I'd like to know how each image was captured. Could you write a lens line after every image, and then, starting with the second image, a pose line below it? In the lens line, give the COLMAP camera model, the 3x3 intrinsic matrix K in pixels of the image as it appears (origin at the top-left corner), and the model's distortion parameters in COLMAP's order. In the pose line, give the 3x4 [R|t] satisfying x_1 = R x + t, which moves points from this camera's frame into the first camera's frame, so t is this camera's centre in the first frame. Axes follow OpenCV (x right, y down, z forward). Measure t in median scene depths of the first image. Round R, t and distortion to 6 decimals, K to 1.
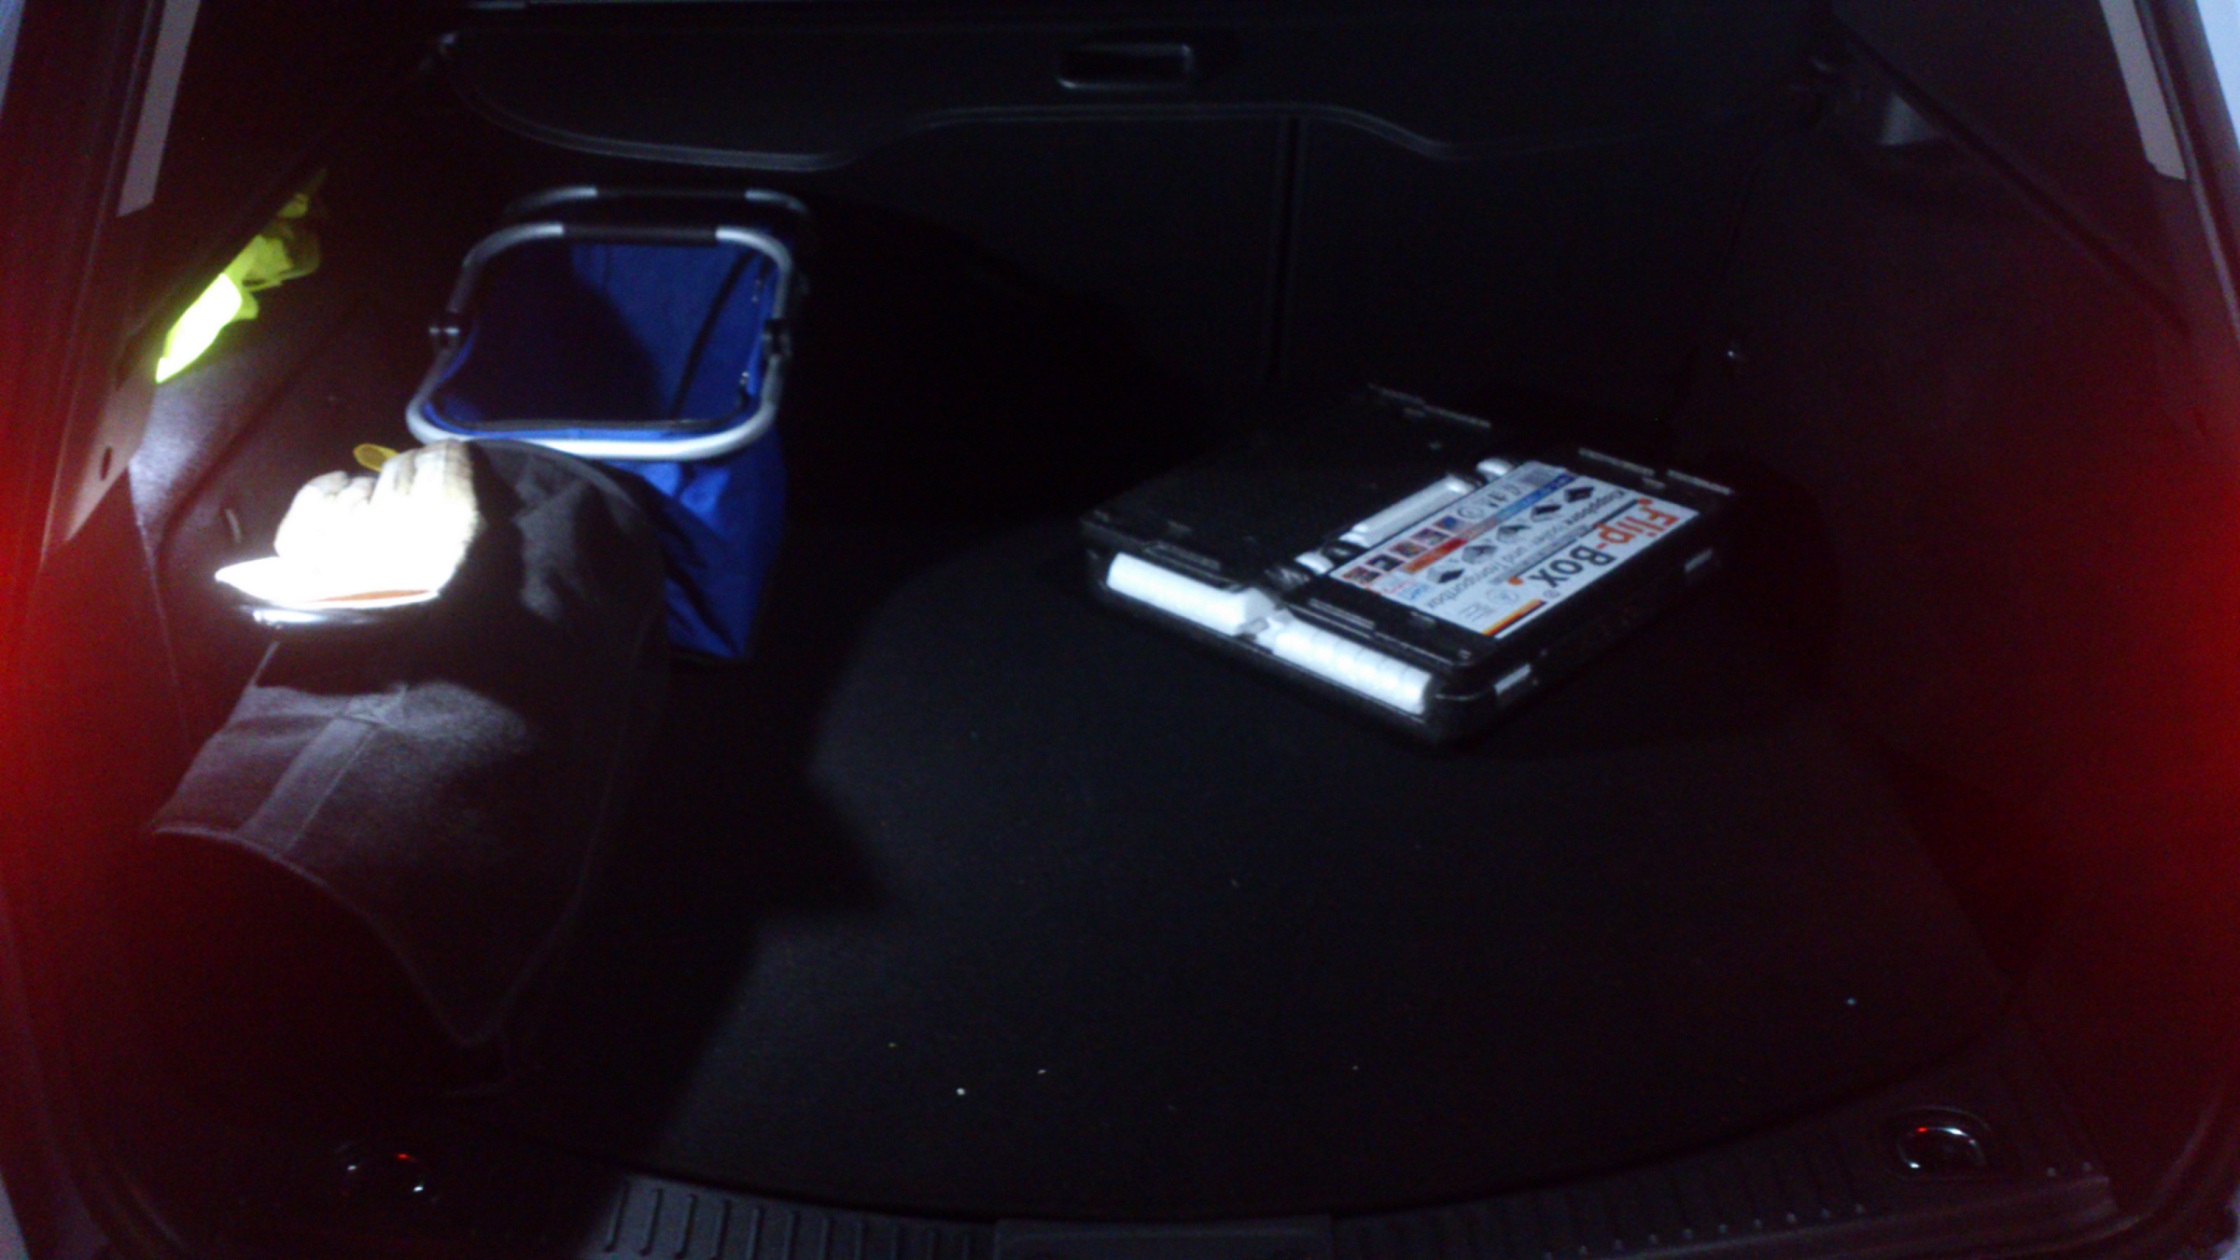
lens RADIAL K [[2082.7, 0, 1058.7], [0, 2082.7, 583.2], [0, 0, 1]] dist [0.169796, -0.326205]
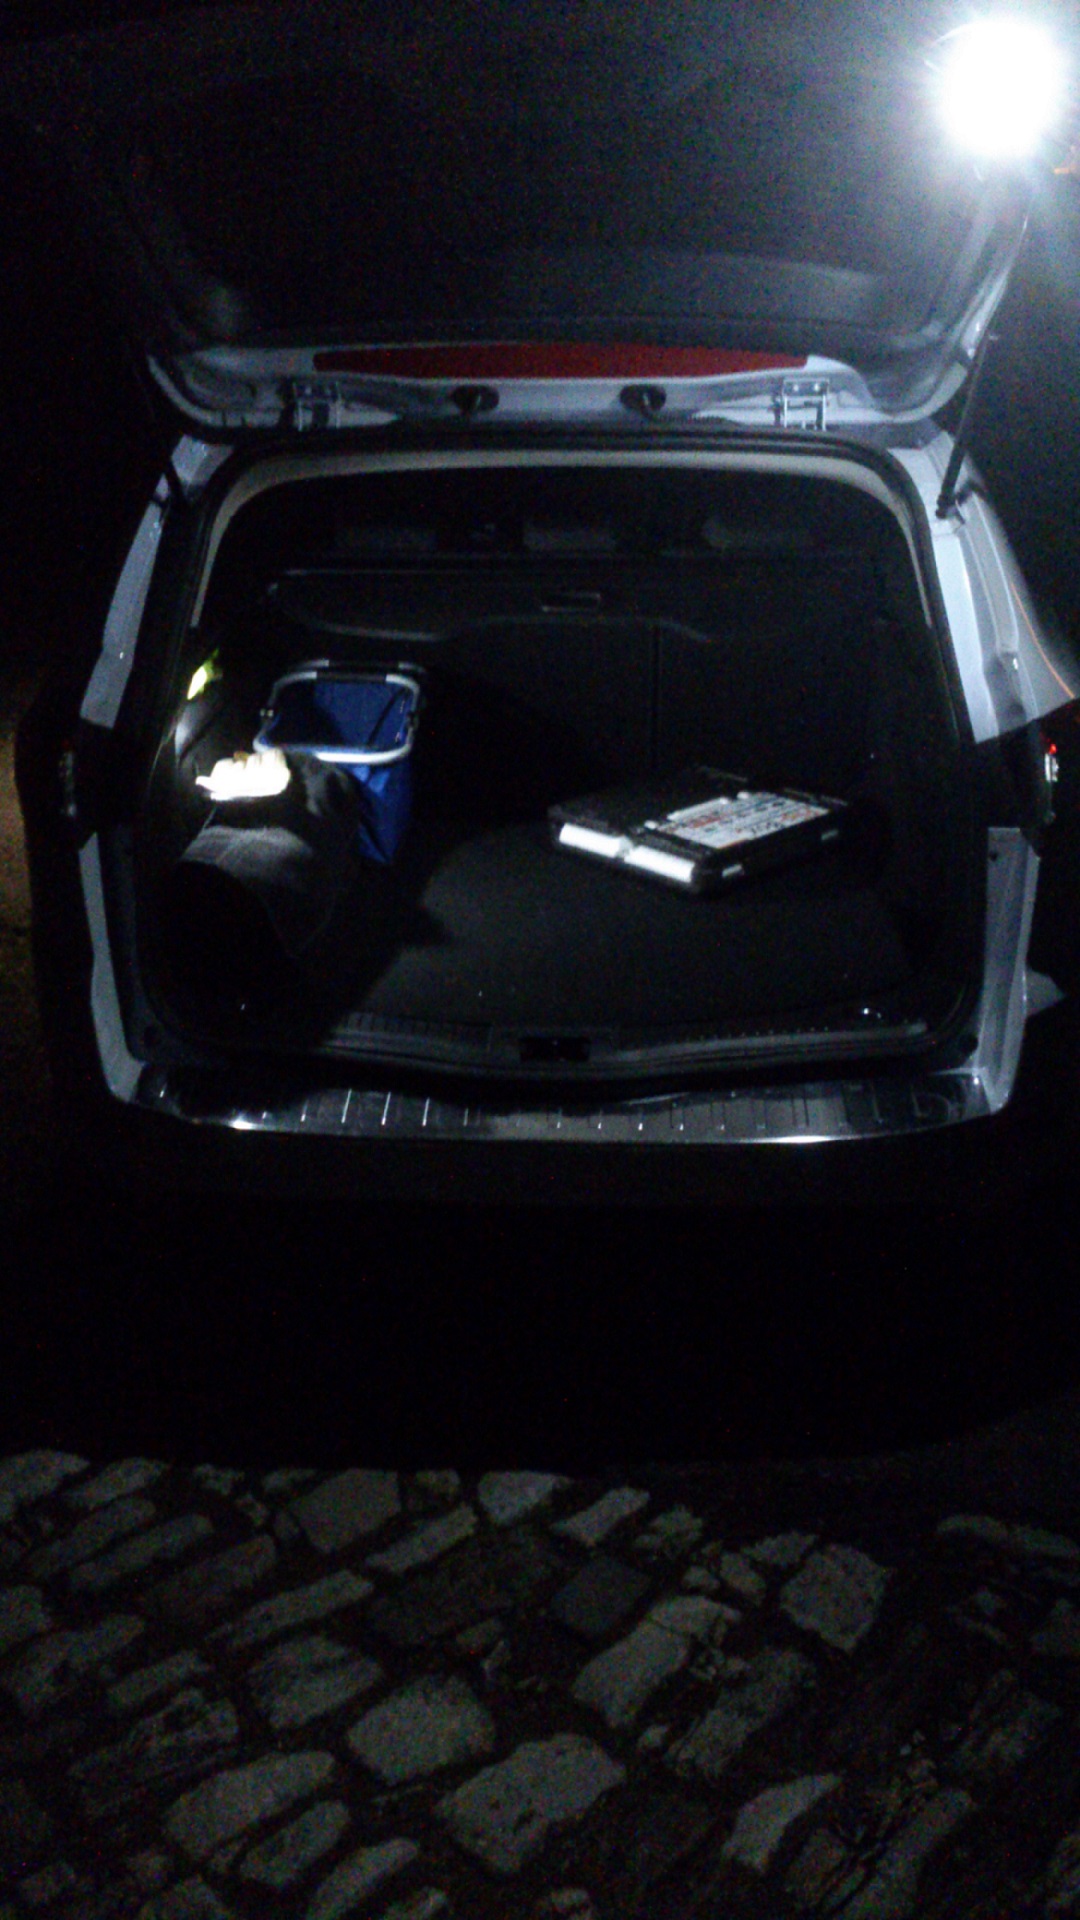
lens RADIAL K [[1785.2, 0, 539.2], [0, 1785.2, 960.6], [0, 0, 1]] dist [0.169796, -0.326205]
pose [[0.998797, 0.026035, -0.041554, 0.088571], [-0.030030, 0.994675, -0.098591, 0.329118], [0.038766, 0.099720, 0.994260, -0.887315]]
